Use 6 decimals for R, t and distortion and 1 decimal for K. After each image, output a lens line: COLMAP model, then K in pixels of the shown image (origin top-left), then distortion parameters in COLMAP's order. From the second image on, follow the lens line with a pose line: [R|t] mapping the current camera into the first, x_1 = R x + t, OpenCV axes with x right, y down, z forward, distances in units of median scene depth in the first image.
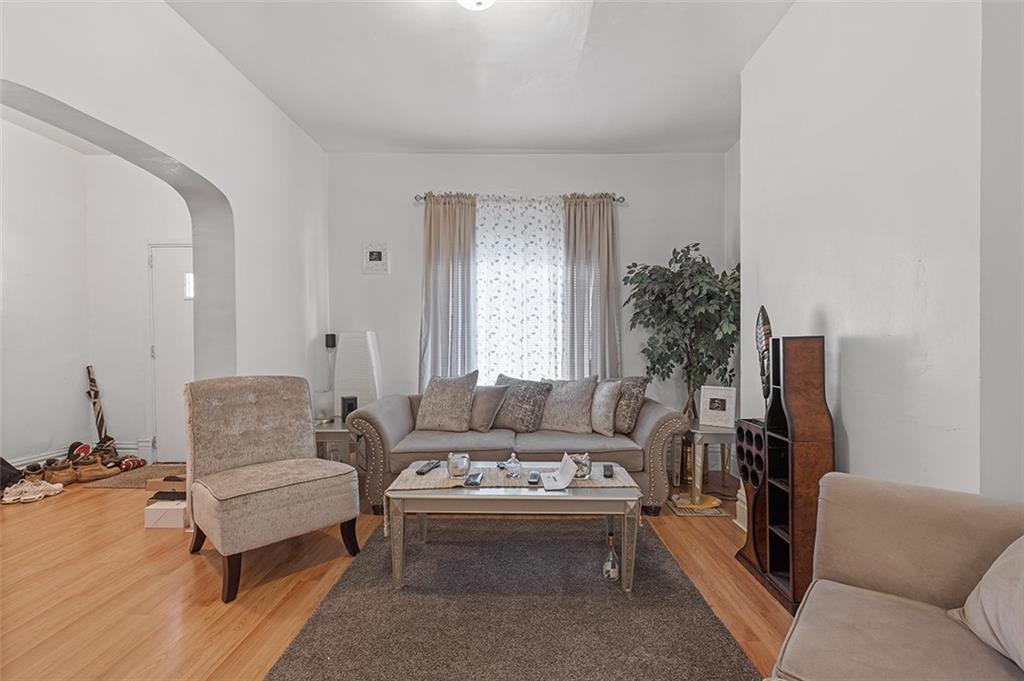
lens RADIAL K [[466.9, 0, 509.2], [0, 466.9, 349.0], [0, 0, 1]] dist [0.008182, -0.001629]
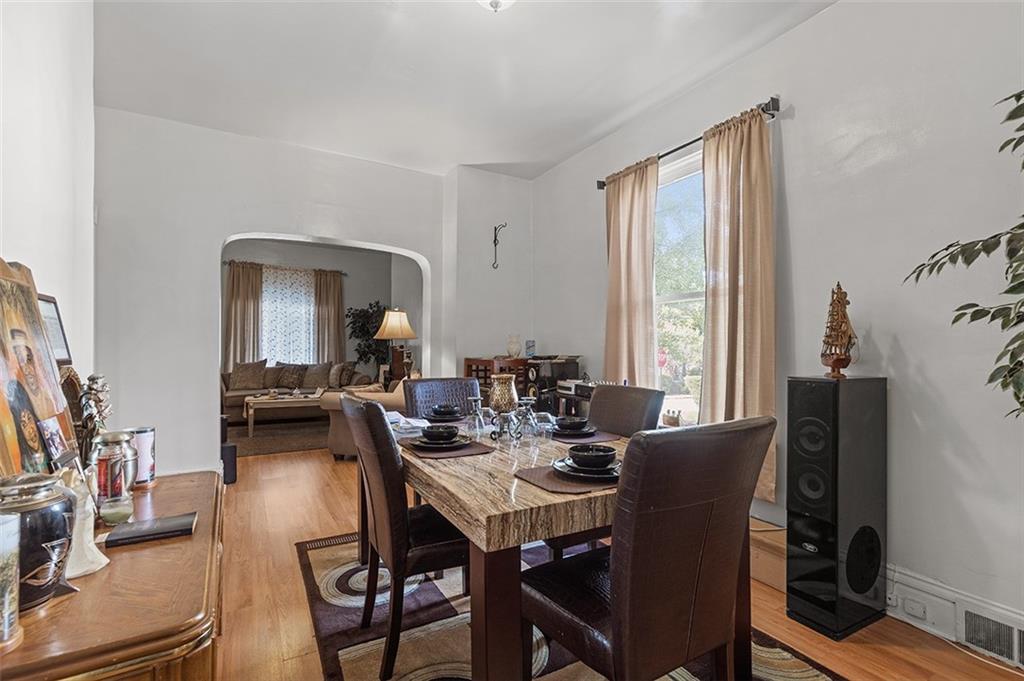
lens RADIAL K [[466.9, 0, 521.8], [0, 466.9, 356.5], [0, 0, 1]] dist [0.008182, -0.001629]
pose [[0.849543, 0.001672, 0.527516, -0.175406], [-0.009065, 0.999894, 0.011431, 0.004066], [-0.527441, -0.014493, 0.849468, -1.116665]]
